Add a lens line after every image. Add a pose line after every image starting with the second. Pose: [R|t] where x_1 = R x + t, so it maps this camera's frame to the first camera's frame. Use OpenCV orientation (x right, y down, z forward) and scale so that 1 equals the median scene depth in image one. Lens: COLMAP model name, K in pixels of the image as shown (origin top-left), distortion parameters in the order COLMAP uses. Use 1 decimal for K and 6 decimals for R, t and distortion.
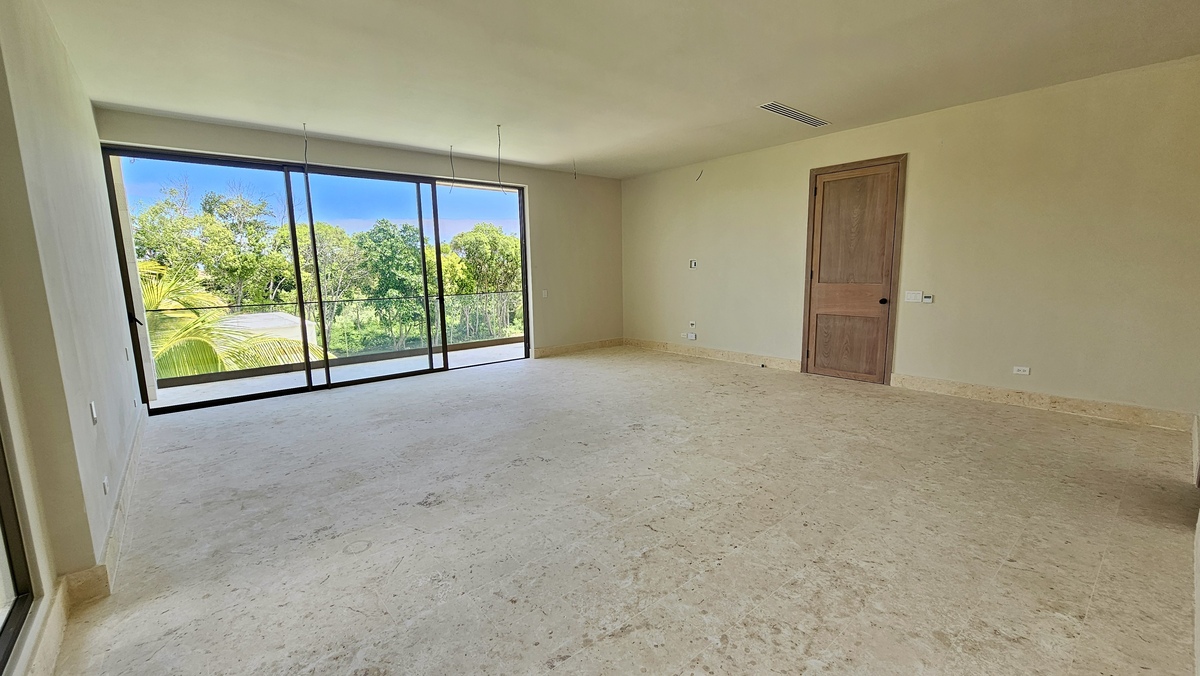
lens RADIAL K [[492.5, 0, 592.6], [0, 492.5, 335.6], [0, 0, 1]] dist [-0.002306, -0.000150]
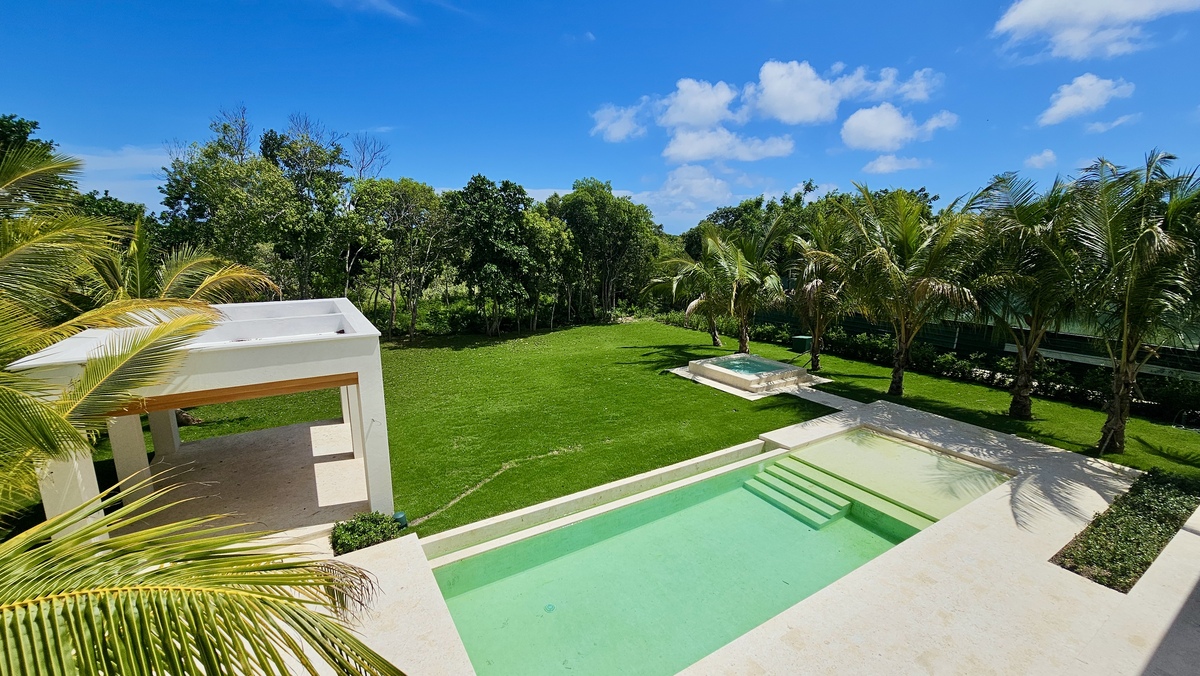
lens RADIAL K [[492.5, 0, 592.3], [0, 492.5, 342.3], [0, 0, 1]] dist [-0.002306, -0.000150]
pose [[0.987131, 0.055549, -0.149958, -0.135014], [-0.044809, 0.996245, 0.074075, -0.038798], [0.153510, -0.066402, 0.985913, 0.269731]]
